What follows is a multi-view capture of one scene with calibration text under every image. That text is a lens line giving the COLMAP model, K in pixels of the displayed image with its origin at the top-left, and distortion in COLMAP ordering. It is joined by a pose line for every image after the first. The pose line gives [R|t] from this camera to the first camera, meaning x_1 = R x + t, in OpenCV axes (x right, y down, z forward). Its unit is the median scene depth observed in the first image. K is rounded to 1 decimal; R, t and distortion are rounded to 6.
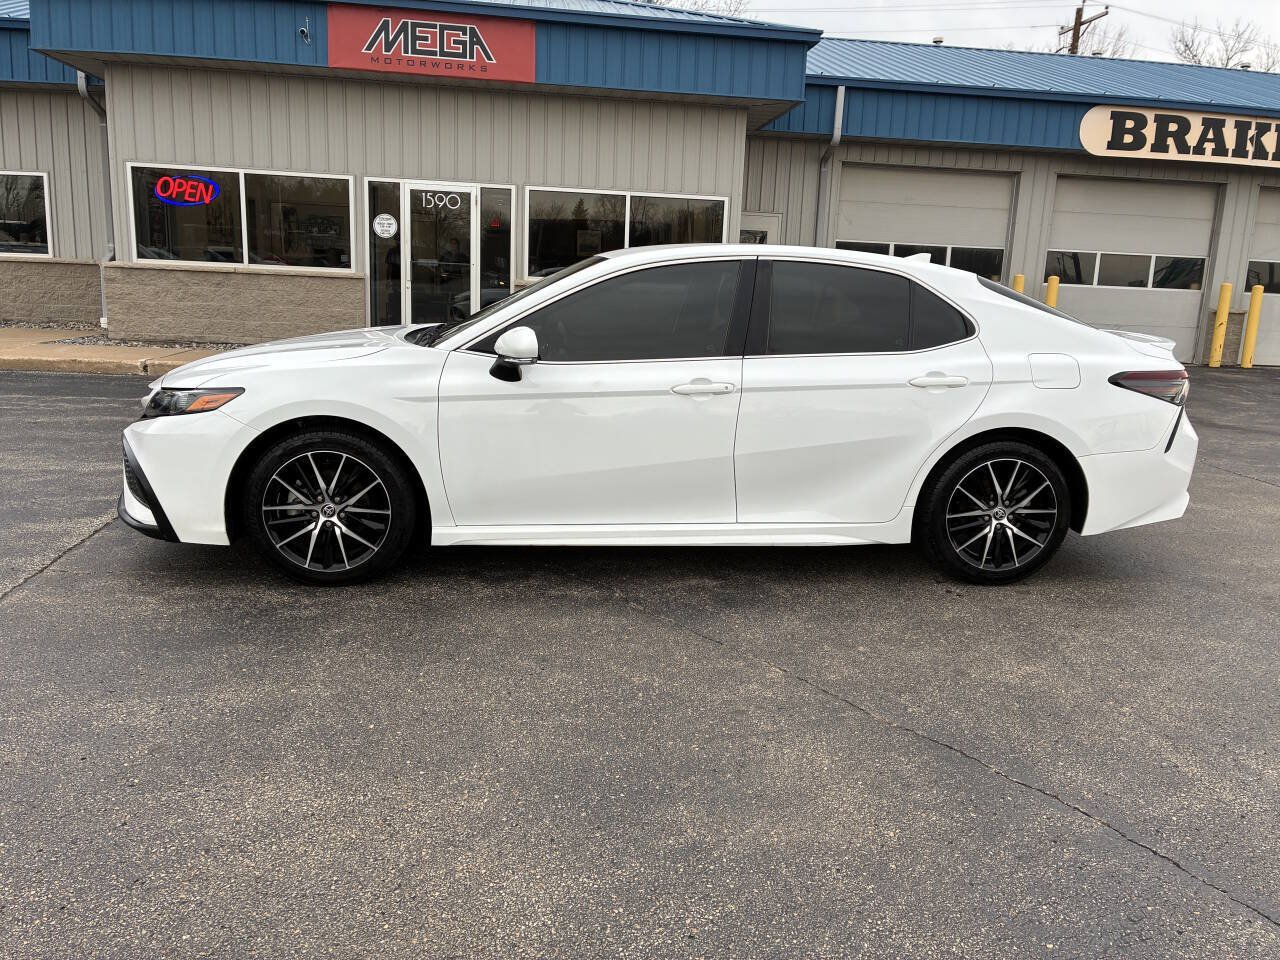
lens RADIAL K [[968.5, 0, 659.5], [0, 968.5, 473.2], [0, 0, 1]] dist [0.069765, -0.092484]
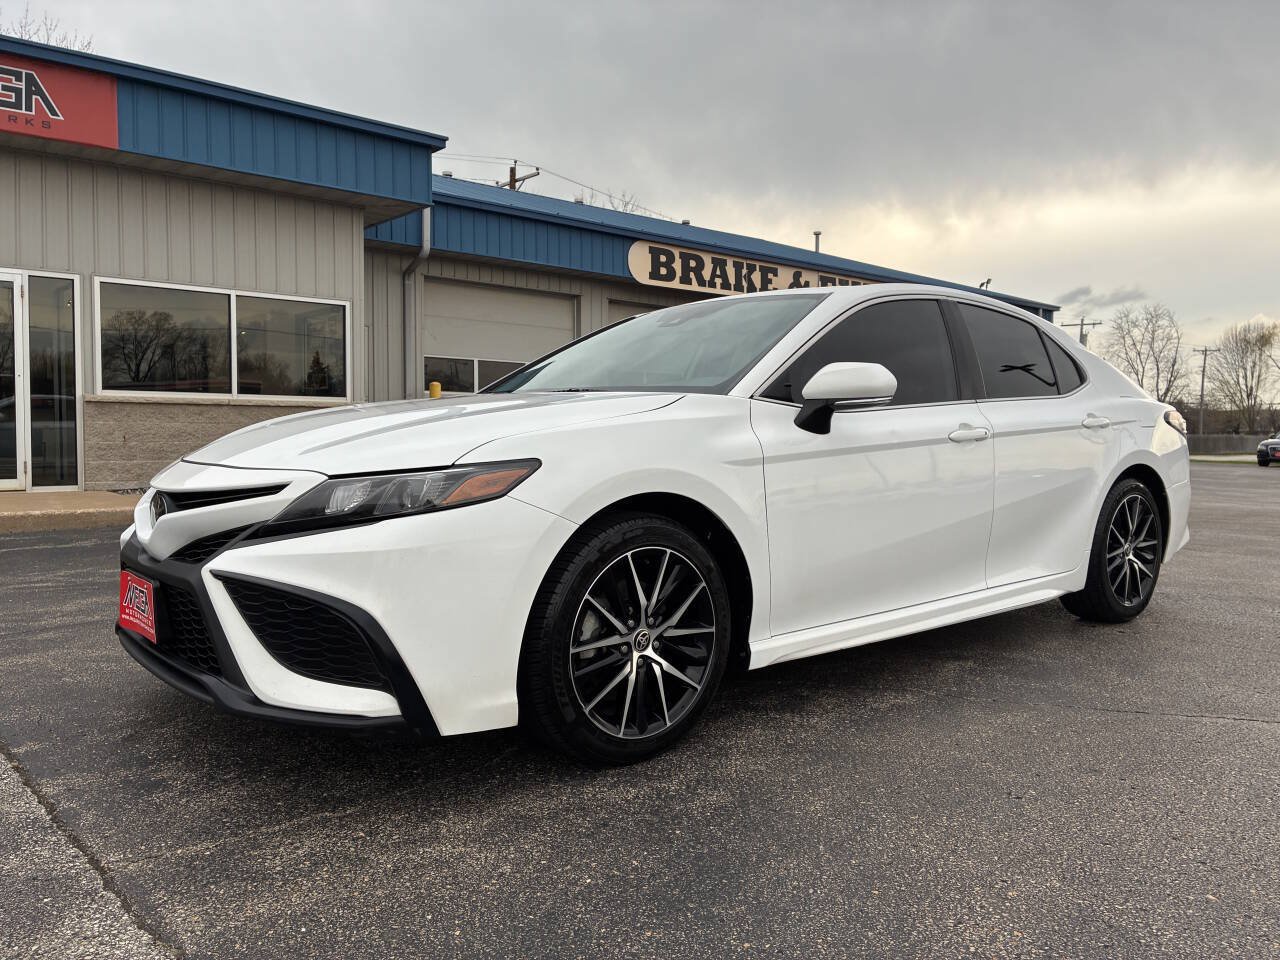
lens RADIAL K [[968.5, 0, 659.5], [0, 968.5, 473.2], [0, 0, 1]] dist [0.069765, -0.092484]
pose [[0.829493, -0.062283, 0.555033, -0.207481], [0.138052, 0.985791, -0.095696, -0.002528], [-0.541186, 0.156002, 0.826305, 0.133160]]
